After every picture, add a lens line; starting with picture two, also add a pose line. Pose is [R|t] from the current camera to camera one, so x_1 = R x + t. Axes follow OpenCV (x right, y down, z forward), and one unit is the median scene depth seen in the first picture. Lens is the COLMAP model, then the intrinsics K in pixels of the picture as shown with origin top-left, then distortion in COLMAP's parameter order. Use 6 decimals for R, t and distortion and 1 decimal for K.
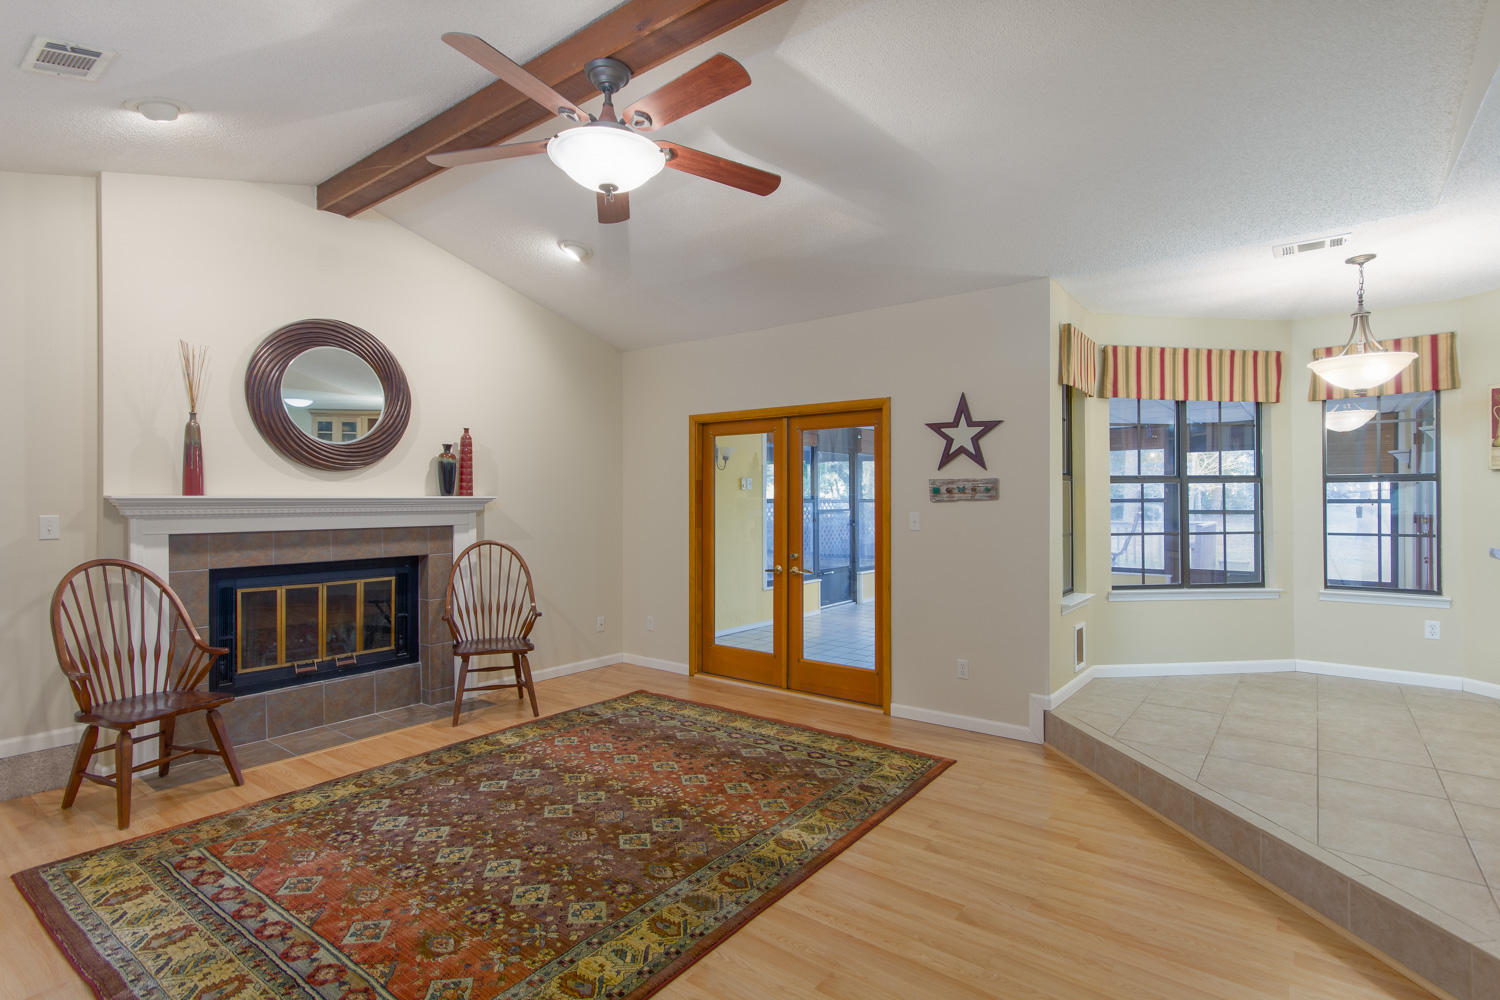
lens RADIAL K [[748.7, 0, 754.4], [0, 748.7, 506.7], [0, 0, 1]] dist [0.031394, 0.000484]
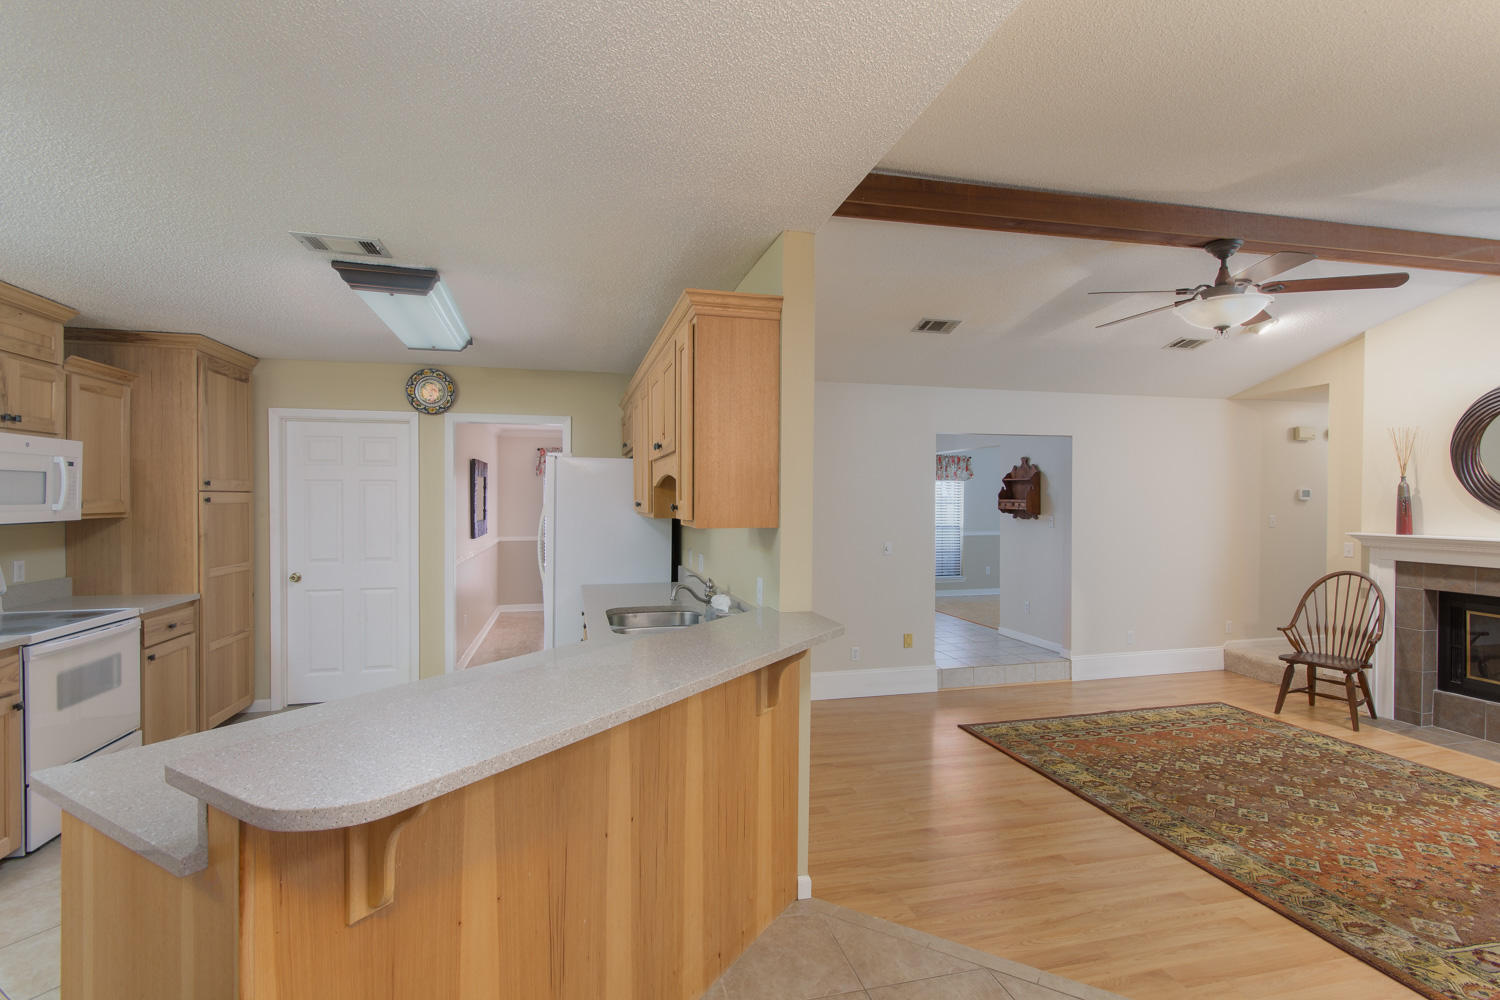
lens RADIAL K [[719.0, 0, 752.6], [0, 719.0, 503.6], [0, 0, 1]] dist [0.028835, 0.000266]
pose [[-0.632037, -0.001956, -0.774935, 1.193078], [-0.011971, 0.999902, 0.007239, -0.074052], [0.774845, 0.013852, -0.631999, 1.008301]]
